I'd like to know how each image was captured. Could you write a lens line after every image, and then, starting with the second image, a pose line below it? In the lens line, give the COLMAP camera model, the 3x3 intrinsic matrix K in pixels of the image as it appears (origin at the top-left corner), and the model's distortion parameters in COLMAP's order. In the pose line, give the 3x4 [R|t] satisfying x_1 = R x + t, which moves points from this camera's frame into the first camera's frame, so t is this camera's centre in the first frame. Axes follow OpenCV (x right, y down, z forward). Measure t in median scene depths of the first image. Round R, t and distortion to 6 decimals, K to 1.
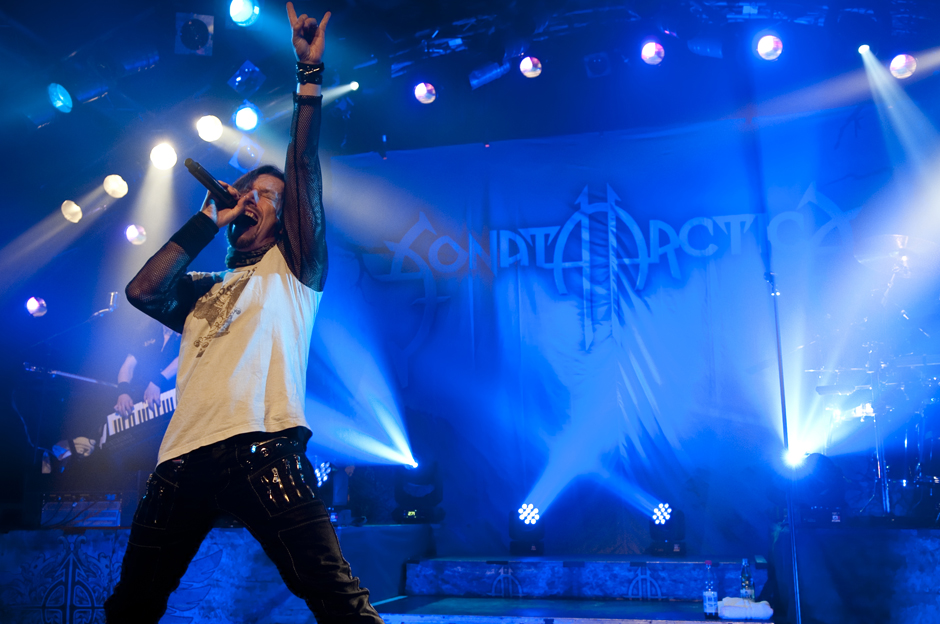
lens RADIAL K [[988.8, 0, 470.0], [0, 988.8, 312.0], [0, 0, 1]] dist [0.058929, -0.053766]
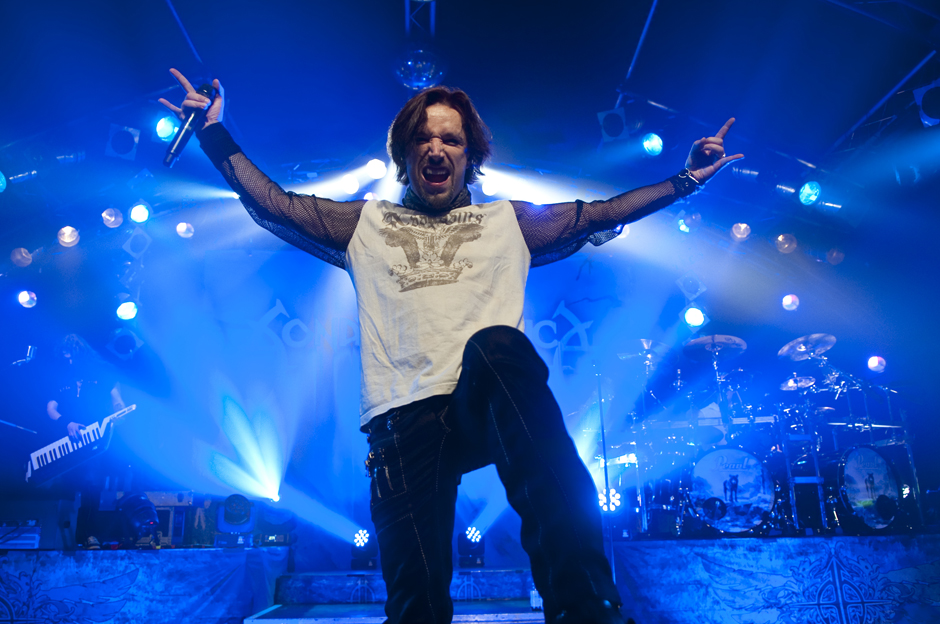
lens RADIAL K [[730.0, 0, 468.0], [0, 730.0, 318.8], [0, 0, 1]] dist [-0.044071, -0.003095]
pose [[0.951953, 0.073378, 0.297322, -0.147564], [-0.045517, 0.993988, -0.099579, 0.011264], [-0.302842, 0.081262, 0.949570, 0.047150]]
